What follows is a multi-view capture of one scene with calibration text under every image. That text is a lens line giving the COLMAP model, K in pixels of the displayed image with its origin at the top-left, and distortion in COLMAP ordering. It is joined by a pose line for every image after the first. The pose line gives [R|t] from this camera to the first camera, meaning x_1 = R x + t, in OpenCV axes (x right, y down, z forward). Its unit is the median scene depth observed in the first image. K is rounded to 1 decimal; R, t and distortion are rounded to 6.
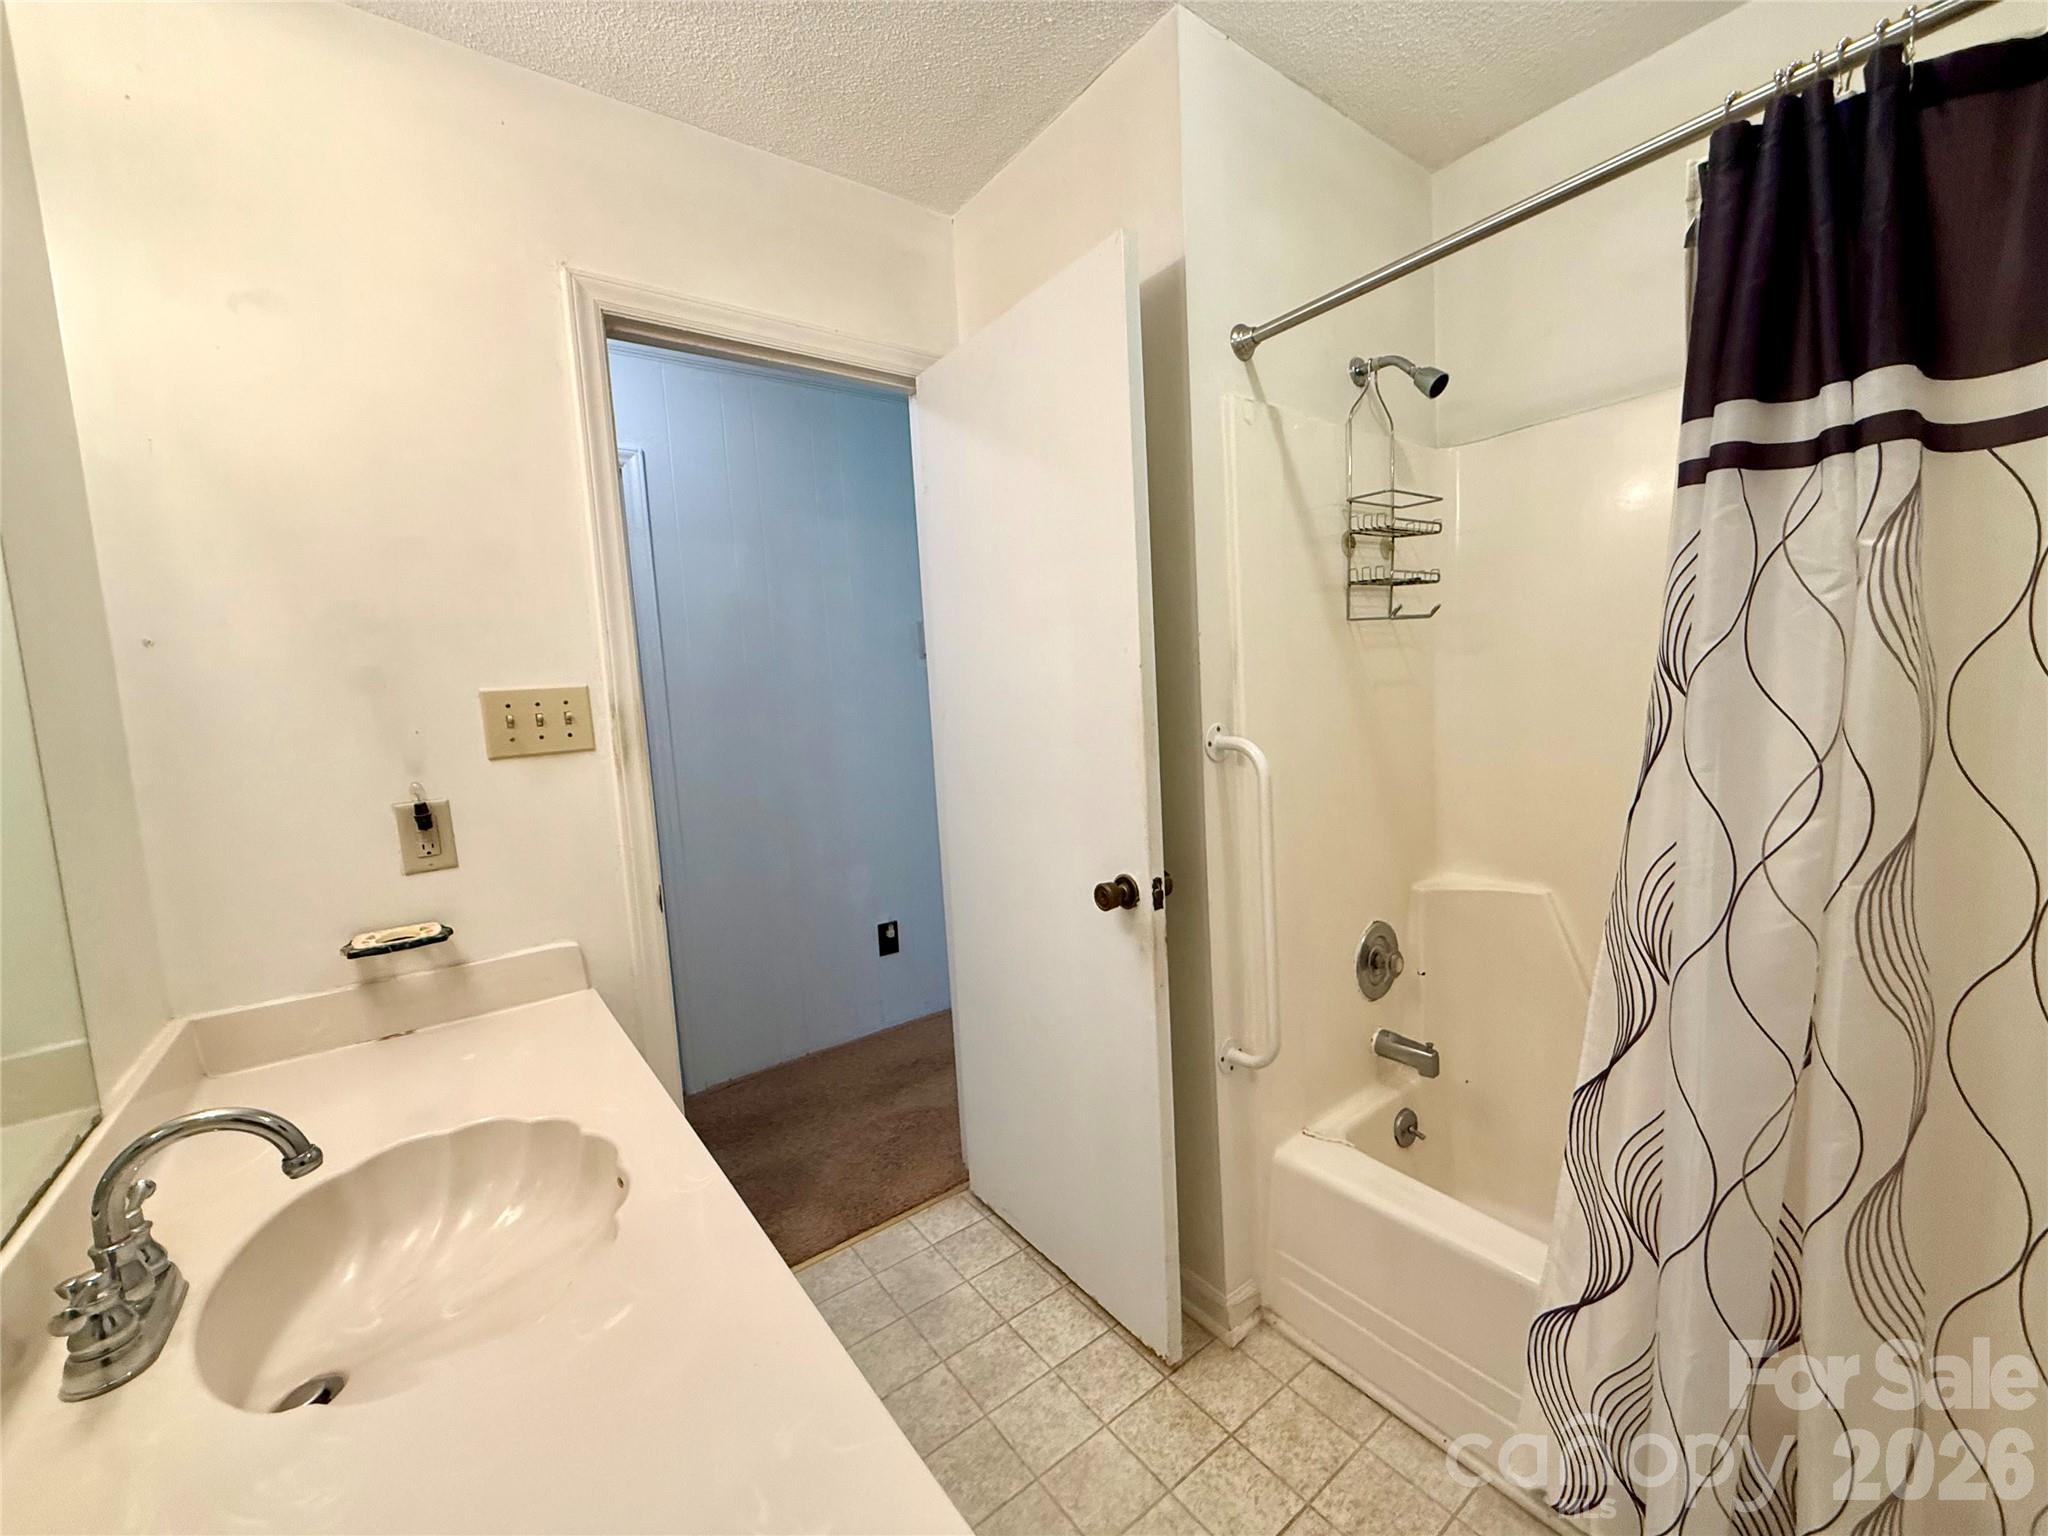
lens RADIAL K [[820.7, 0, 1024.1], [0, 820.7, 766.4], [0, 0, 1]] dist [0.001169, 0.000917]
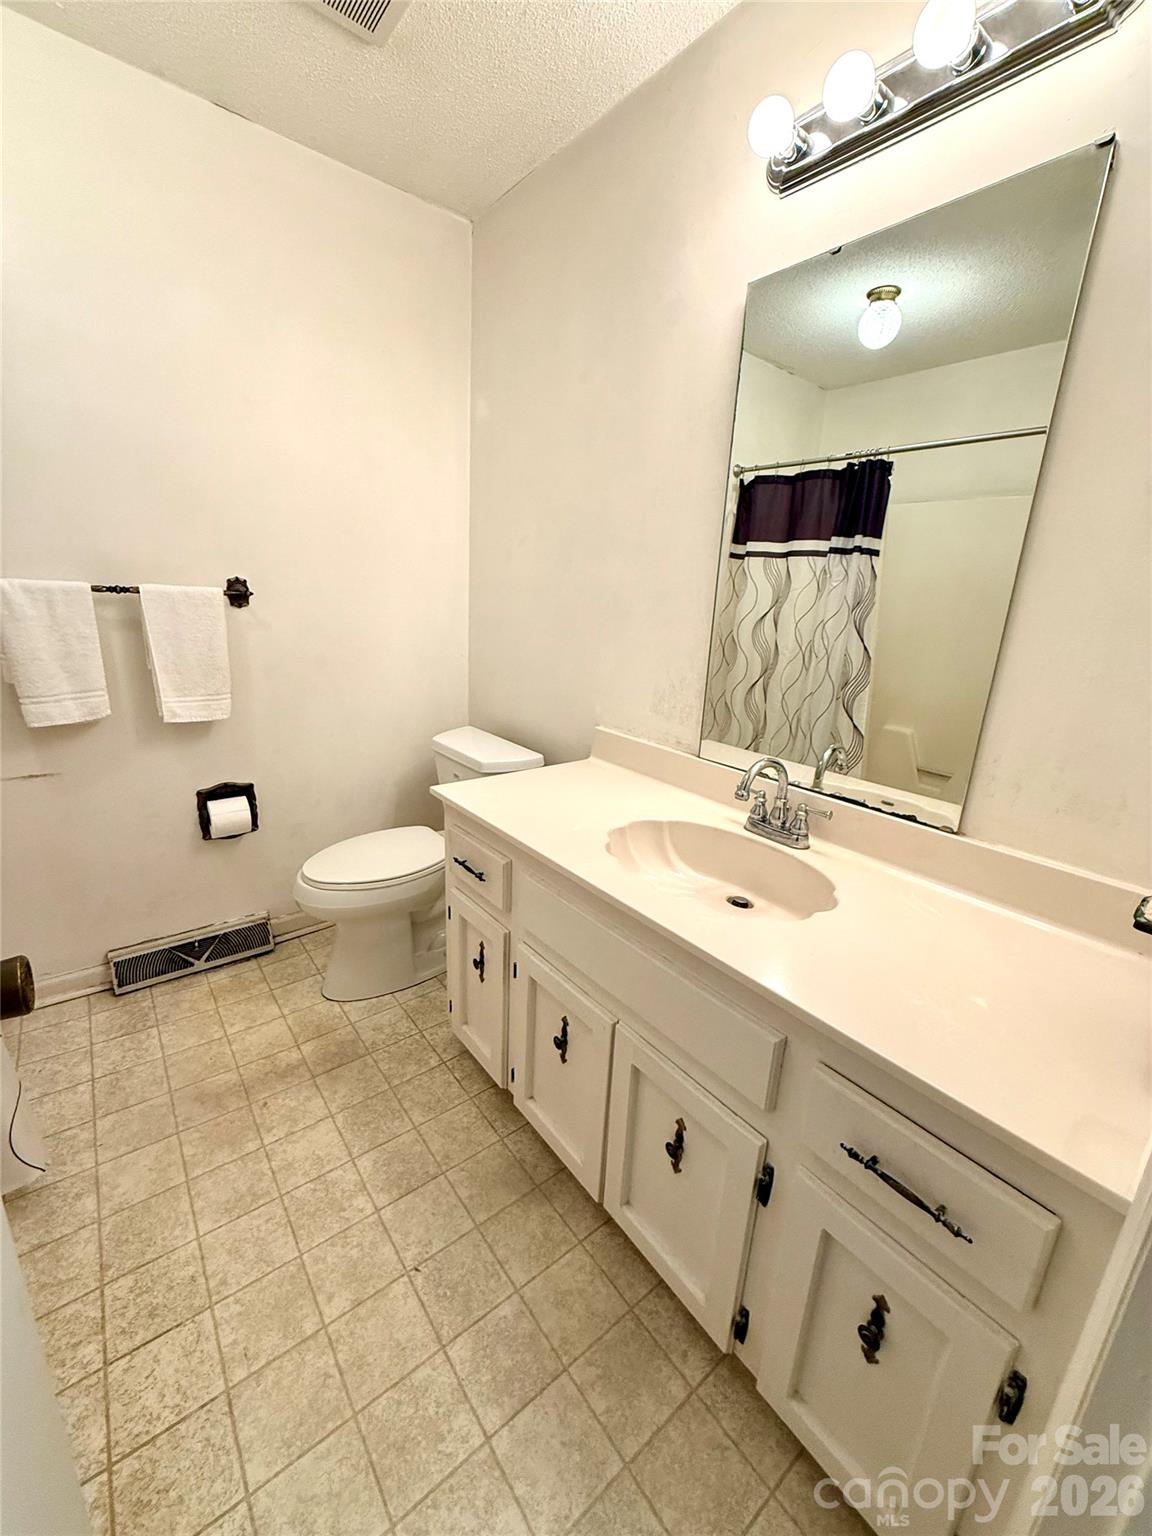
lens RADIAL K [[615.5, 0, 576.5], [0, 615.5, 767.0], [0, 0, 1]] dist [0.001169, 0.000917]
pose [[-0.999463, 0.016852, -0.028085, -0.243904], [0.005343, 0.929880, 0.367823, -0.101710], [0.032314, 0.367476, -0.929471, 1.453882]]
